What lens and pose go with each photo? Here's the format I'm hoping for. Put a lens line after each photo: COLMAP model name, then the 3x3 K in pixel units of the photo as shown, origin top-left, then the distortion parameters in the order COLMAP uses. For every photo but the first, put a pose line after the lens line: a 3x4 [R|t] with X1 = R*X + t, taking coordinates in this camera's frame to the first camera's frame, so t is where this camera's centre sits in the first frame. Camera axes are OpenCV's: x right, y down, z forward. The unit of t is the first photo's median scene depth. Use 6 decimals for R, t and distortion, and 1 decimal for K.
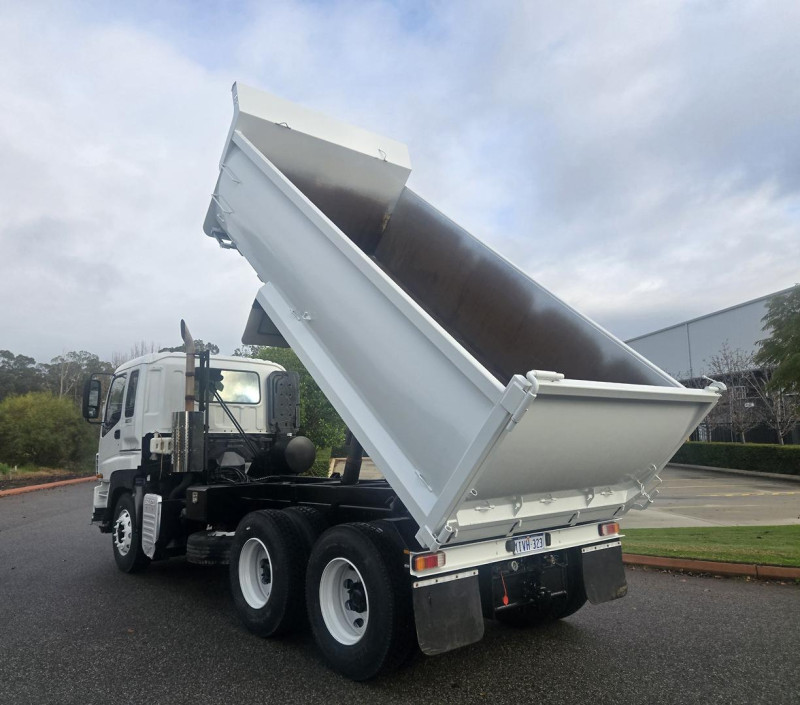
lens RADIAL K [[655.9, 0, 378.4], [0, 655.9, 339.8], [0, 0, 1]] dist [0.013710, -0.024137]
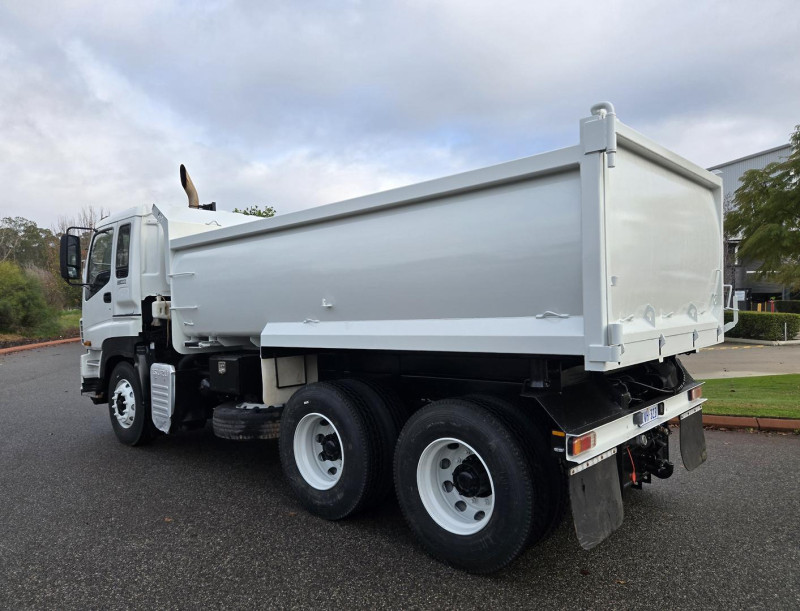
lens RADIAL K [[585.0, 0, 411.2], [0, 585.0, 319.8], [0, 0, 1]] dist [0.012201, -0.016404]
pose [[0.986056, -0.004841, 0.166344, -0.144520], [-0.024222, 0.984757, 0.172240, 0.032119], [-0.164642, -0.173868, 0.970908, 0.185504]]
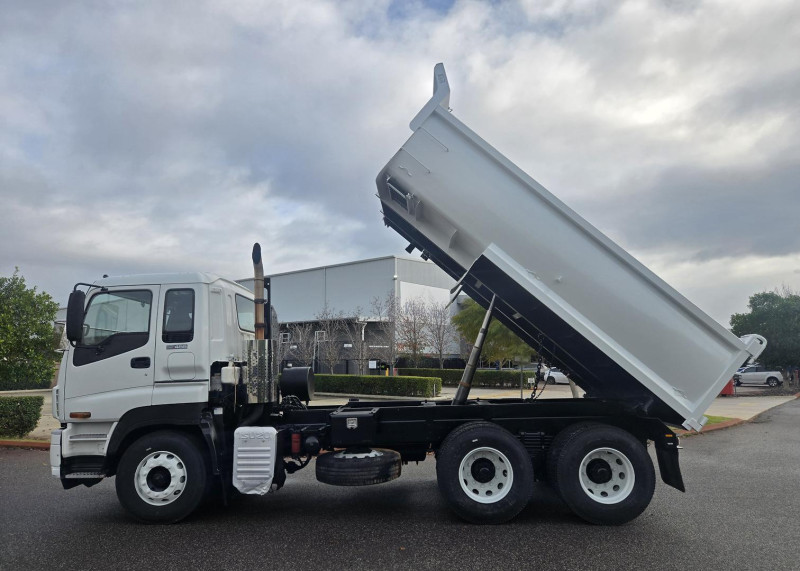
lens RADIAL K [[550.5, 0, 404.5], [0, 550.5, 286.0], [0, 0, 1]] dist [0.047182, -0.023682]
pose [[0.635662, 0.120974, 0.762429, -0.848760], [-0.117690, 0.991286, -0.059164, 0.058198], [-0.762943, -0.052122, 0.644361, 0.340222]]
